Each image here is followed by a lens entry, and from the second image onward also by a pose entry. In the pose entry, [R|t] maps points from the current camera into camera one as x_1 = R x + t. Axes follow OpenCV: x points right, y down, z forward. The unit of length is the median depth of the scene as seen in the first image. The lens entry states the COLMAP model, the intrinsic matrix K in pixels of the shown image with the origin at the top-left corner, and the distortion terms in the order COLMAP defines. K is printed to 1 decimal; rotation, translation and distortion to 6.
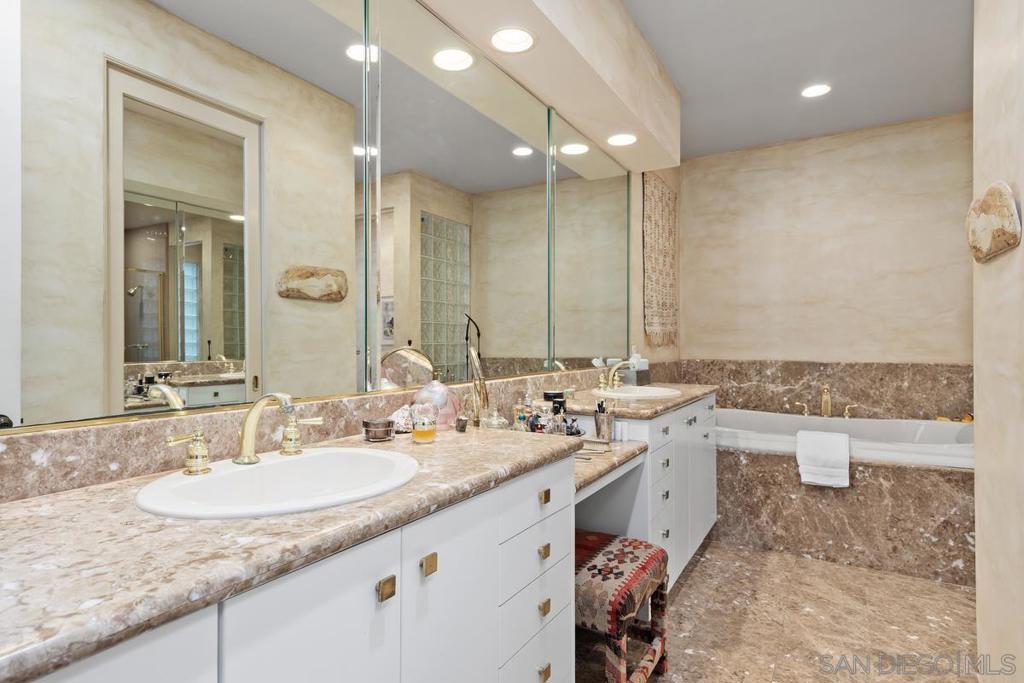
lens RADIAL K [[539.3, 0, 512.0], [0, 539.3, 341.5], [0, 0, 1]] dist [0.002523, 0.000252]
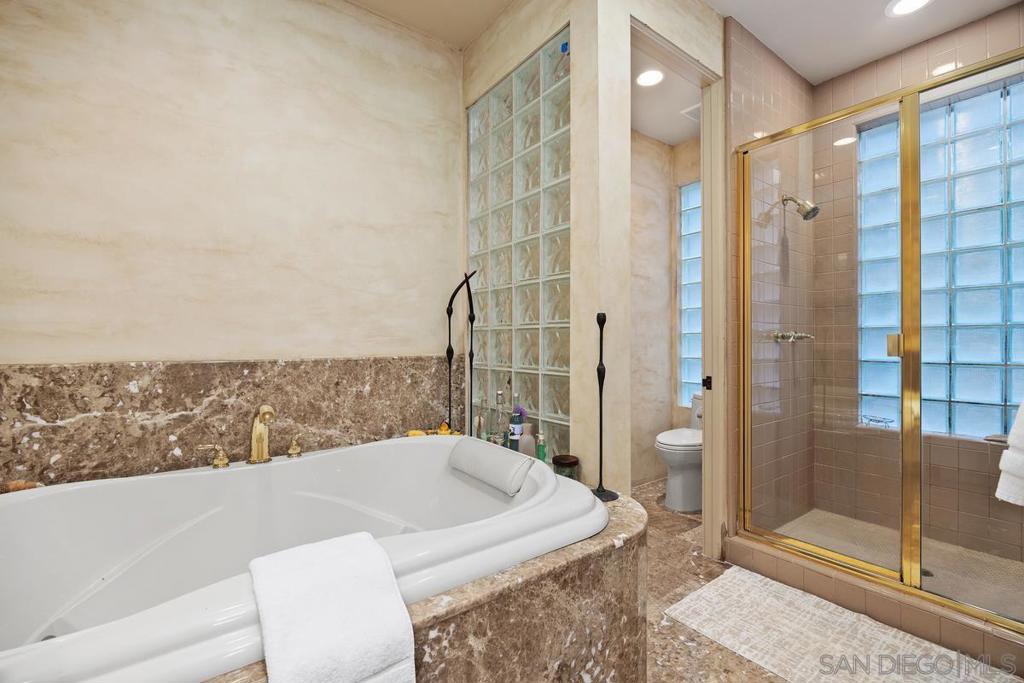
lens RADIAL K [[449.7, 0, 512.0], [0, 449.7, 341.5], [0, 0, 1]] dist [-0.008788, -0.000057]
pose [[0.391953, -0.000780, 0.919985, 0.265258], [0.000328, 1.000000, 0.000707, 0.018451], [-0.919985, 0.000025, 0.391953, 0.584203]]
